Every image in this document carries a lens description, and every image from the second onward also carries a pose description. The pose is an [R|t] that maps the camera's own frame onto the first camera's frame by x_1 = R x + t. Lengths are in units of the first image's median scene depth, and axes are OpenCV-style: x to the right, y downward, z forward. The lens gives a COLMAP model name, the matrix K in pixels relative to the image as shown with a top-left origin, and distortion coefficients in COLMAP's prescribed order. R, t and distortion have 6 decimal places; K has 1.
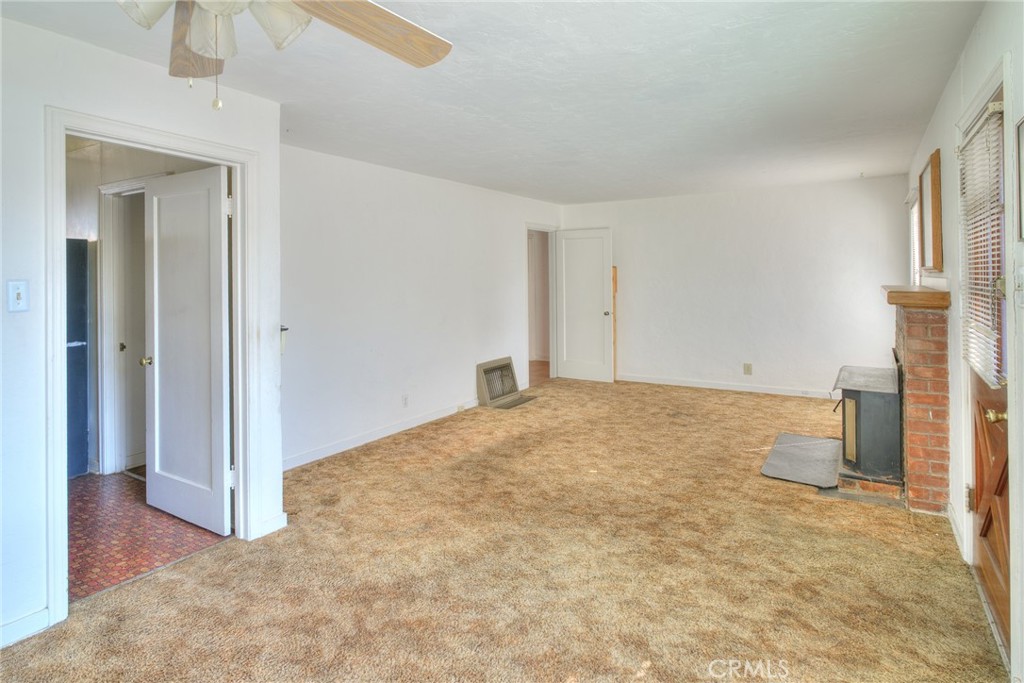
lens RADIAL K [[553.8, 0, 510.3], [0, 553.8, 341.5], [0, 0, 1]] dist [-0.010478, 0.002929]
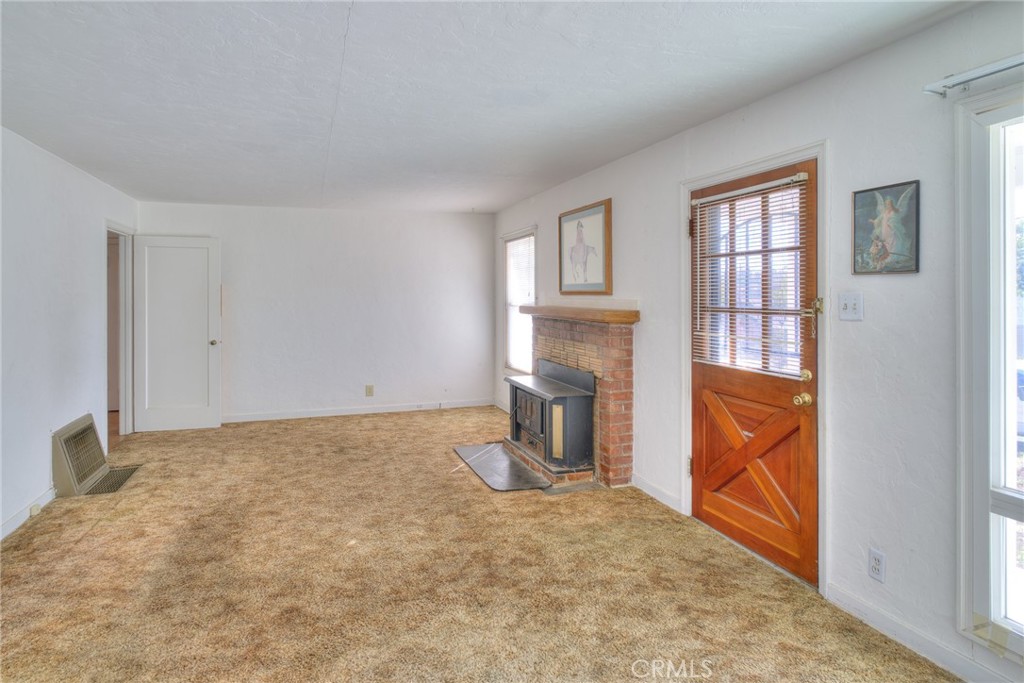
lens RADIAL K [[553.8, 0, 508.3], [0, 553.8, 341.5], [0, 0, 1]] dist [-0.010478, 0.002929]
pose [[0.655147, -0.053152, 0.753630, -0.358063], [0.081803, 0.996648, -0.000822, -0.039316], [-0.751060, 0.062188, 0.657299, 0.358606]]
